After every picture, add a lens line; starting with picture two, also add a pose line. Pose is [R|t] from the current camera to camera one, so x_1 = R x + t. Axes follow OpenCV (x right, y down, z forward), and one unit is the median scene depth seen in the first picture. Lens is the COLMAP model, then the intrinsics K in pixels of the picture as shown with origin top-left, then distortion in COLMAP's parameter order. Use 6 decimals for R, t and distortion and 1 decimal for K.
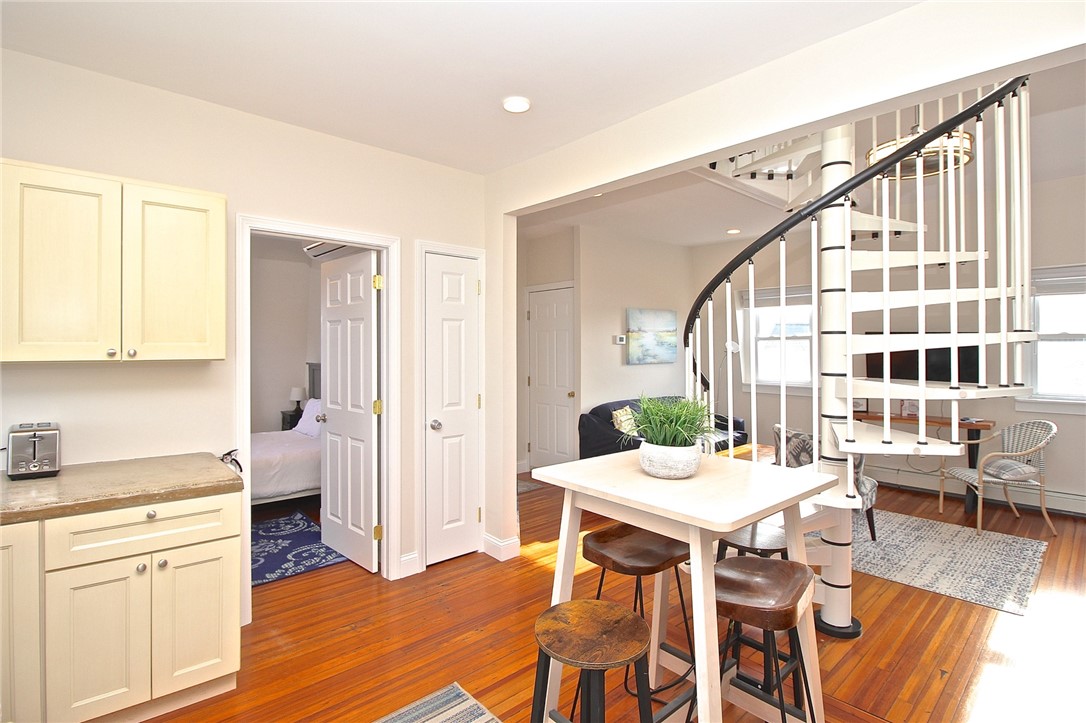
lens RADIAL K [[519.4, 0, 538.6], [0, 519.4, 357.4], [0, 0, 1]] dist [-0.001518, -0.020361]
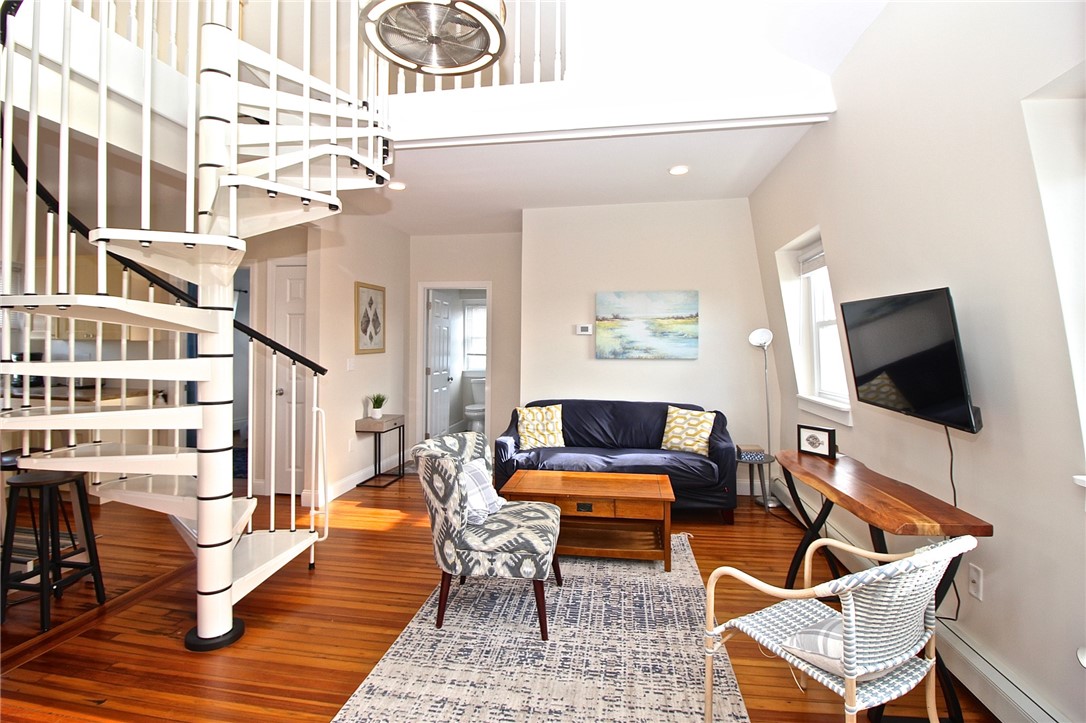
lens RADIAL K [[509.9, 0, 546.8], [0, 509.9, 348.9], [0, 0, 1]] dist [0.001595, -0.016143]
pose [[0.643538, 0.010684, -0.765340, 0.761299], [-0.024226, 0.999686, -0.006415, 0.005433], [0.765031, 0.022669, 0.643595, 0.406183]]
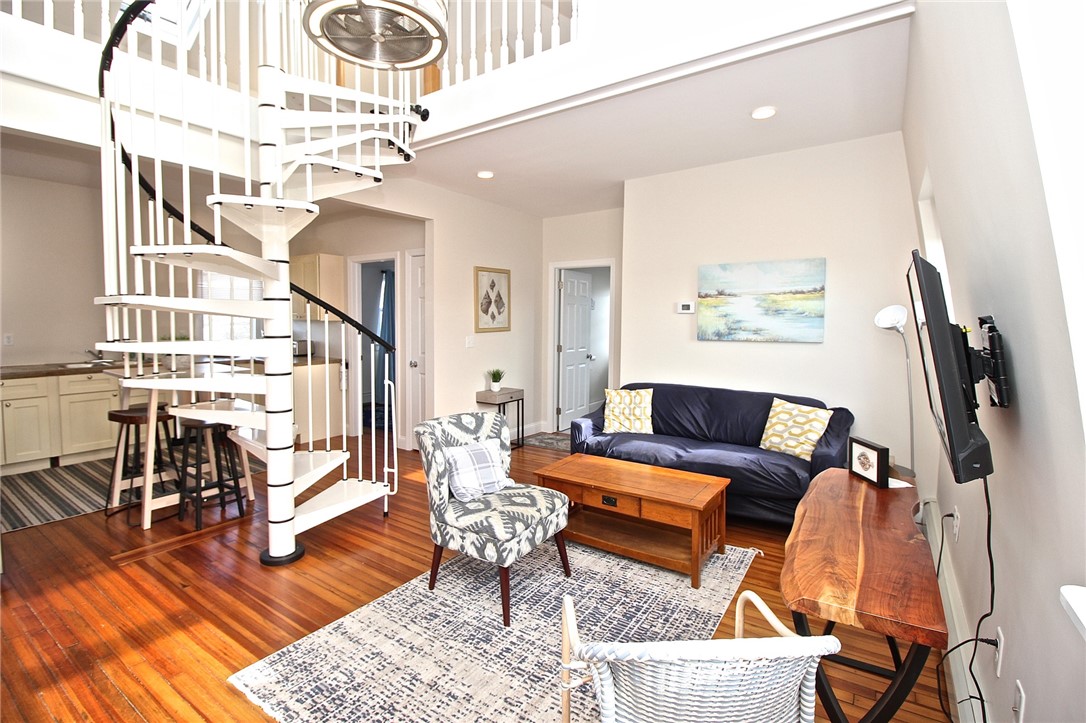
lens RADIAL K [[502.4, 0, 544.7], [0, 502.4, 348.4], [0, 0, 1]] dist [0.002238, -0.015725]
pose [[0.245795, 0.060148, -0.967454, 0.834989], [-0.025939, 0.998124, 0.055464, -0.008985], [0.968975, 0.011462, 0.246894, 0.604944]]
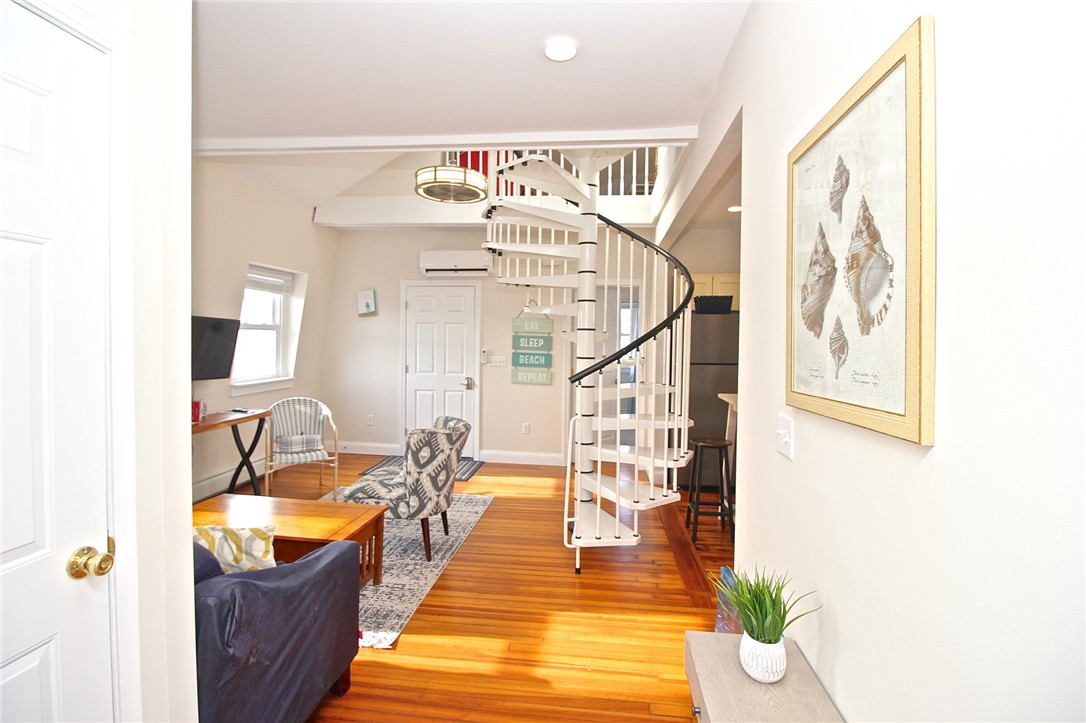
lens RADIAL K [[502.4, 0, 544.7], [0, 502.4, 348.4], [0, 0, 1]] dist [0.002238, -0.015725]
pose [[-0.670905, -0.021065, 0.741244, -0.190544], [0.003342, 0.999500, 0.031429, -0.018649], [-0.741536, 0.023563, -0.670499, 0.957042]]
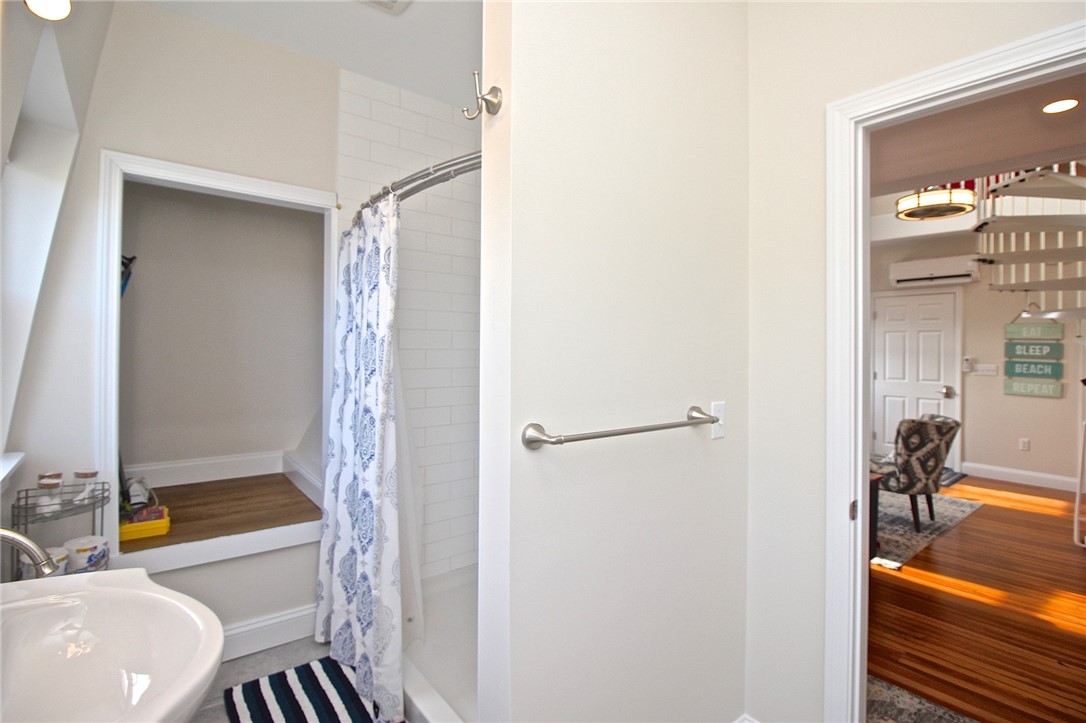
lens RADIAL K [[520.9, 0, 546.7], [0, 520.9, 344.9], [0, 0, 1]] dist [-0.000230, -0.011827]
pose [[0.042252, 0.004748, 0.999096, -0.401284], [0.009603, 0.999941, -0.005158, -0.012026], [-0.999061, 0.009812, 0.042204, 1.143439]]
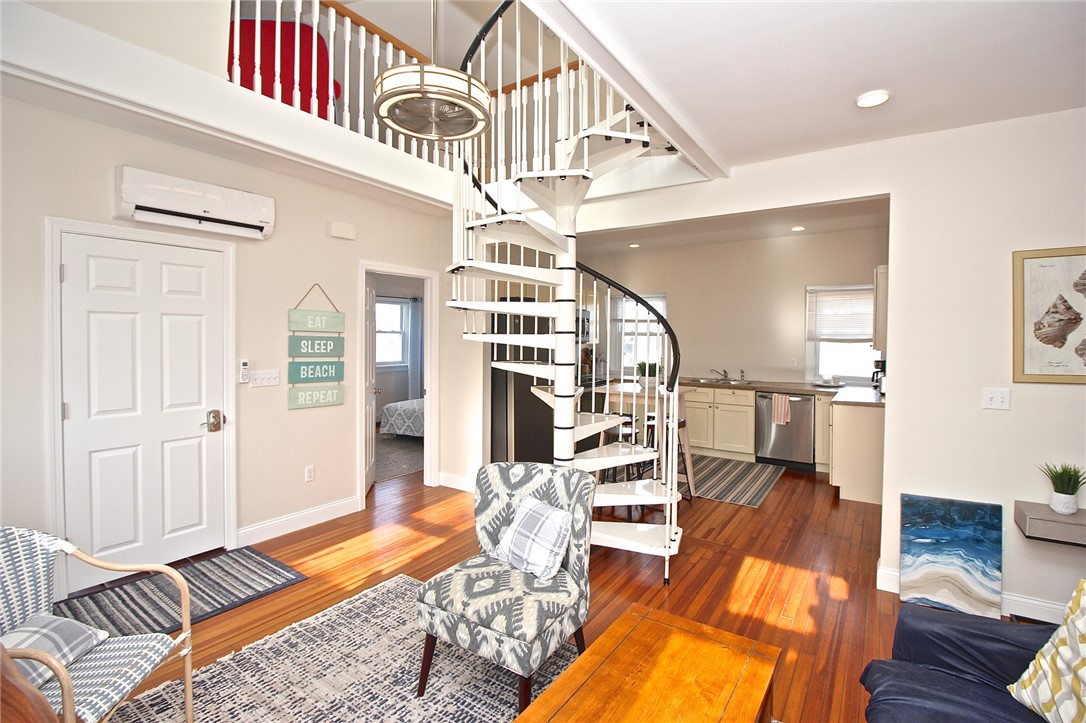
lens RADIAL K [[502.4, 0, 544.7], [0, 502.4, 348.4], [0, 0, 1]] dist [0.002238, -0.015725]
pose [[-0.967781, 0.000226, -0.251793, 0.446885], [-0.011213, 0.998969, 0.043995, -0.029818], [0.251543, 0.045401, -0.966781, 1.044636]]
